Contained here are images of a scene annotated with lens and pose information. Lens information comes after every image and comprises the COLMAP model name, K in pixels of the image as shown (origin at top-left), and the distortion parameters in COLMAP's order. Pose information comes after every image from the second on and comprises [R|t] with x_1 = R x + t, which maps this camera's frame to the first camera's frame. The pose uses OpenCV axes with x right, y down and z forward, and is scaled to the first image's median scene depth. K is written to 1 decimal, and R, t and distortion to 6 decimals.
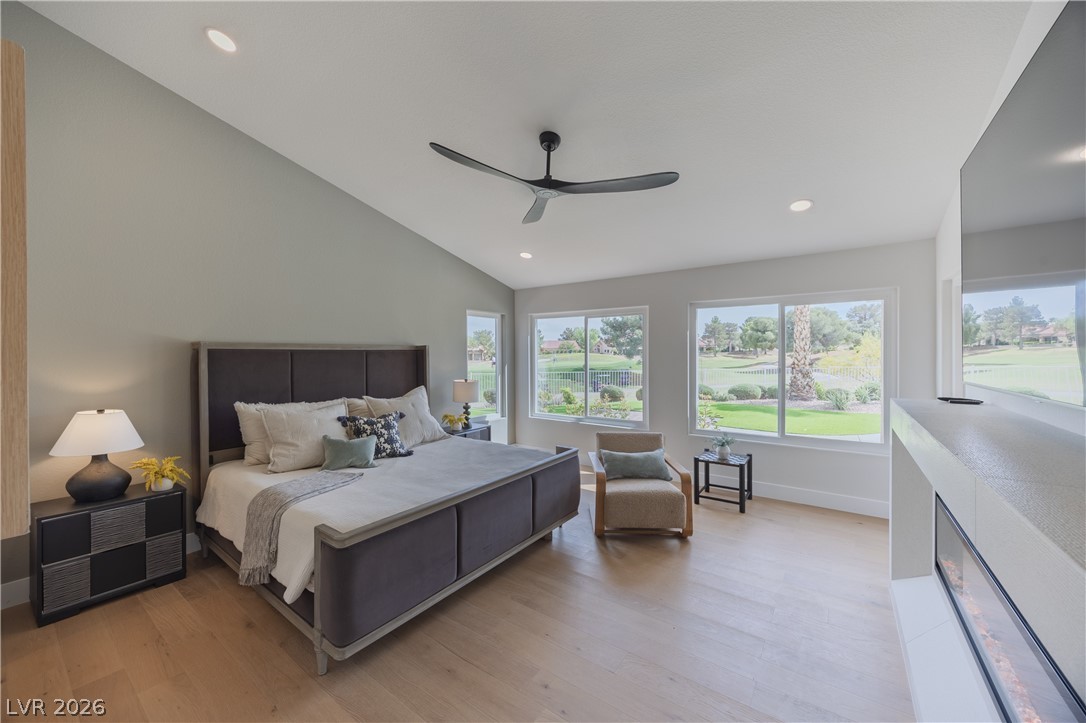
lens RADIAL K [[412.8, 0, 544.5], [0, 412.8, 358.9], [0, 0, 1]] dist [-0.001430, -0.000198]
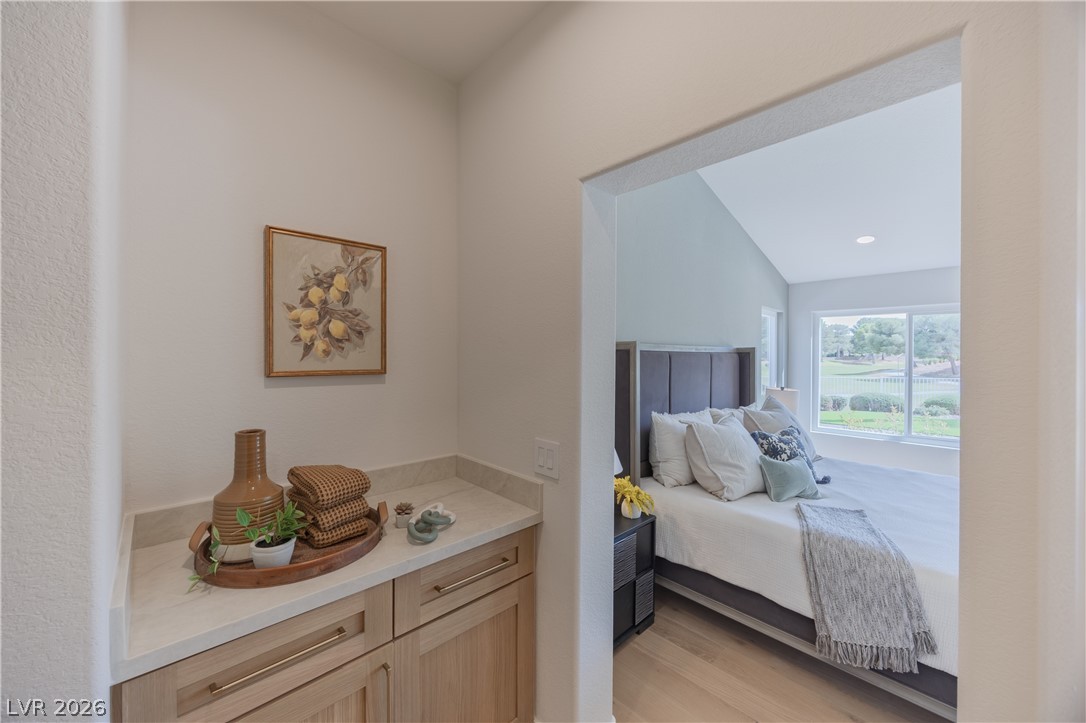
lens RADIAL K [[412.8, 0, 544.5], [0, 412.8, 358.9], [0, 0, 1]] dist [-0.001430, -0.000198]
pose [[0.984376, 0.010958, -0.175736, -0.224120], [-0.012116, 0.999911, -0.005520, 0.000583], [0.175660, 0.007563, 0.984422, 0.031287]]
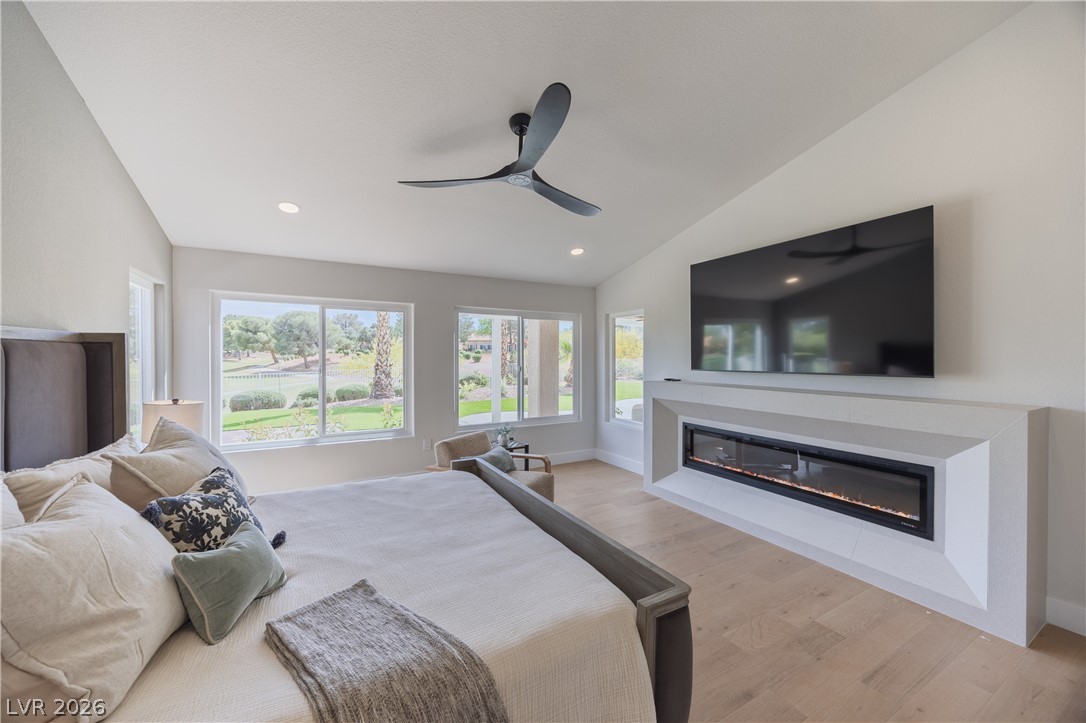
lens RADIAL K [[412.8, 0, 544.5], [0, 412.8, 358.9], [0, 0, 1]] dist [-0.001430, -0.000198]
pose [[0.420516, -0.000958, 0.907284, -0.203279], [0.006788, 0.999975, -0.002091, 0.000406], [-0.907260, 0.007038, 0.420512, 0.142891]]
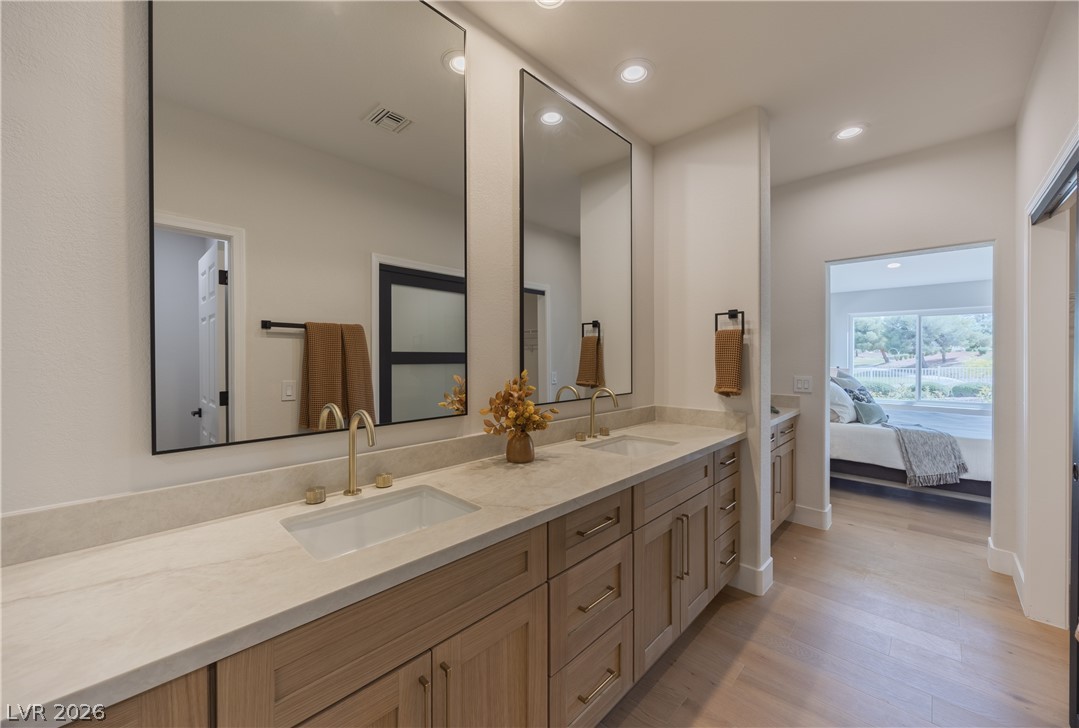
lens RADIAL K [[422.4, 0, 545.5], [0, 422.4, 359.3], [0, 0, 1]] dist [-0.001597, -0.000066]
pose [[0.992760, 0.003976, -0.120051, -0.386721], [-0.004432, 0.999984, -0.003528, 0.015426], [0.120035, 0.004034, 0.992761, -0.151678]]
